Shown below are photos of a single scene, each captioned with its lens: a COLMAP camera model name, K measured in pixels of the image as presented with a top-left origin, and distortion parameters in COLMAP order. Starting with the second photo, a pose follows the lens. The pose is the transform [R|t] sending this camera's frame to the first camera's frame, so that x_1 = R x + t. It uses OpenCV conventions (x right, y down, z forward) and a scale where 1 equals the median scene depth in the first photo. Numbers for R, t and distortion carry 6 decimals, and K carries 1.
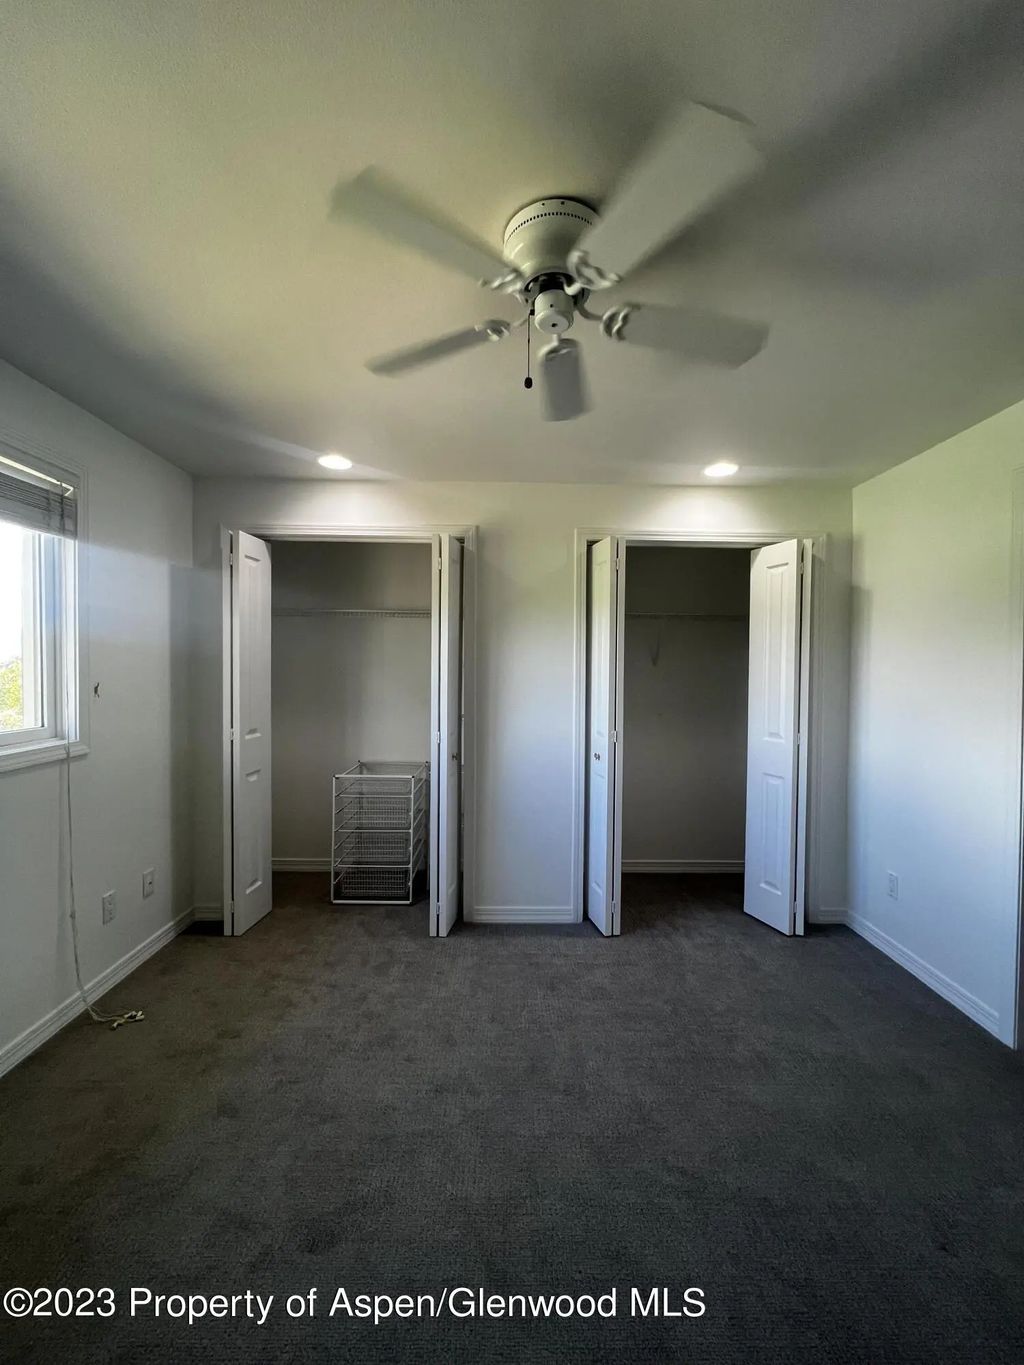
lens RADIAL K [[545.1, 0, 512.1], [0, 545.1, 685.1], [0, 0, 1]] dist [-0.002654, -0.000406]
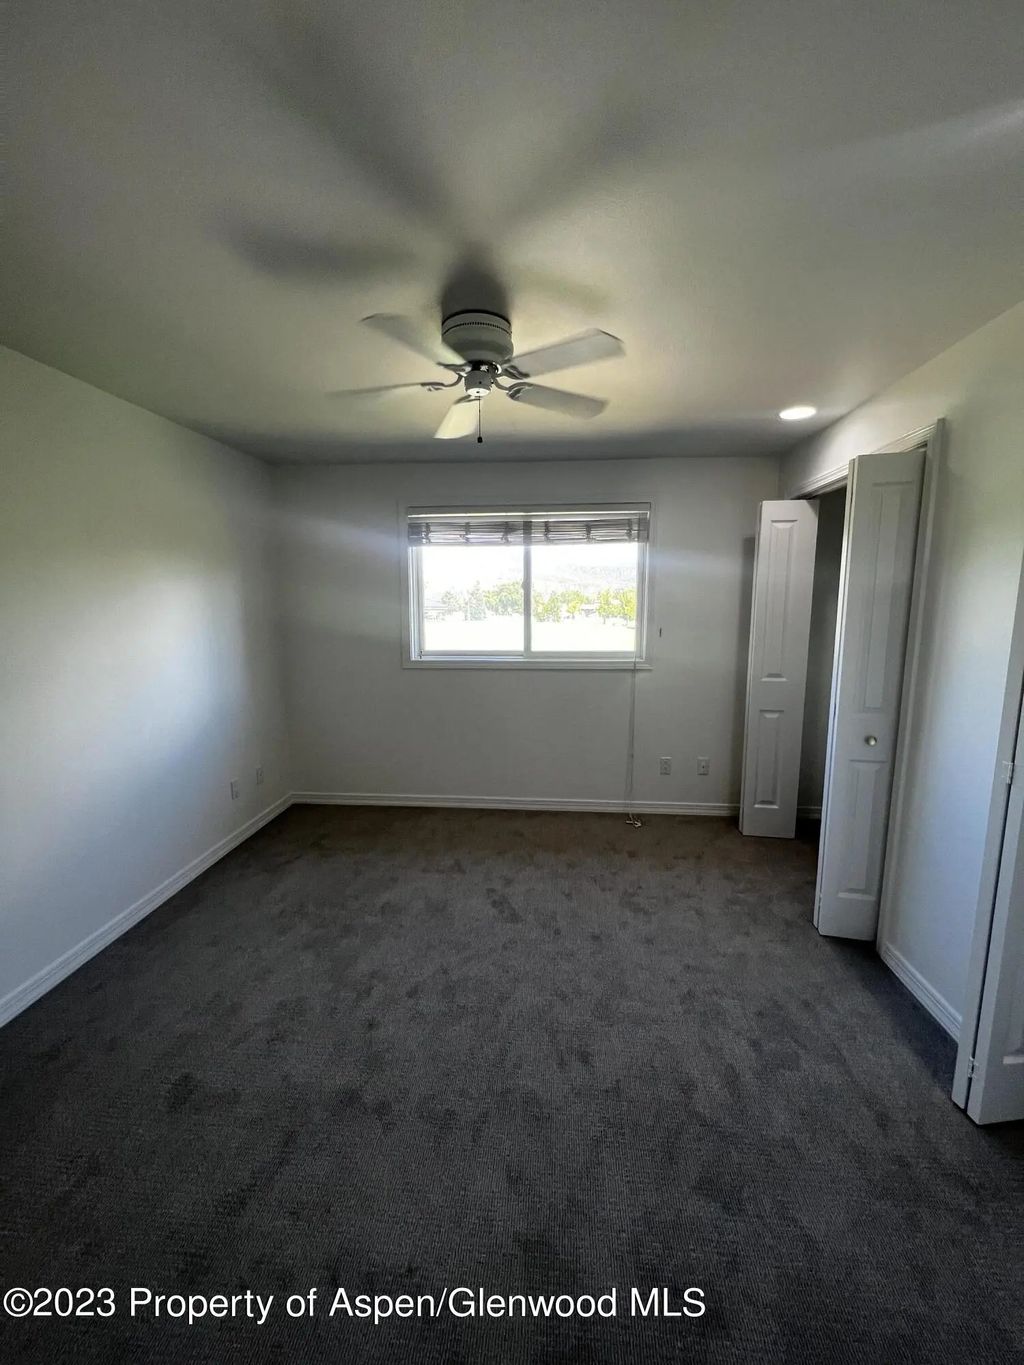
lens RADIAL K [[545.1, 0, 510.1], [0, 545.1, 682.1], [0, 0, 1]] dist [-0.002654, -0.000406]
pose [[-0.105813, 0.142845, -0.984073, 0.832373], [-0.028248, 0.988797, 0.146568, -0.063252], [0.993985, 0.043306, -0.100593, 0.649998]]
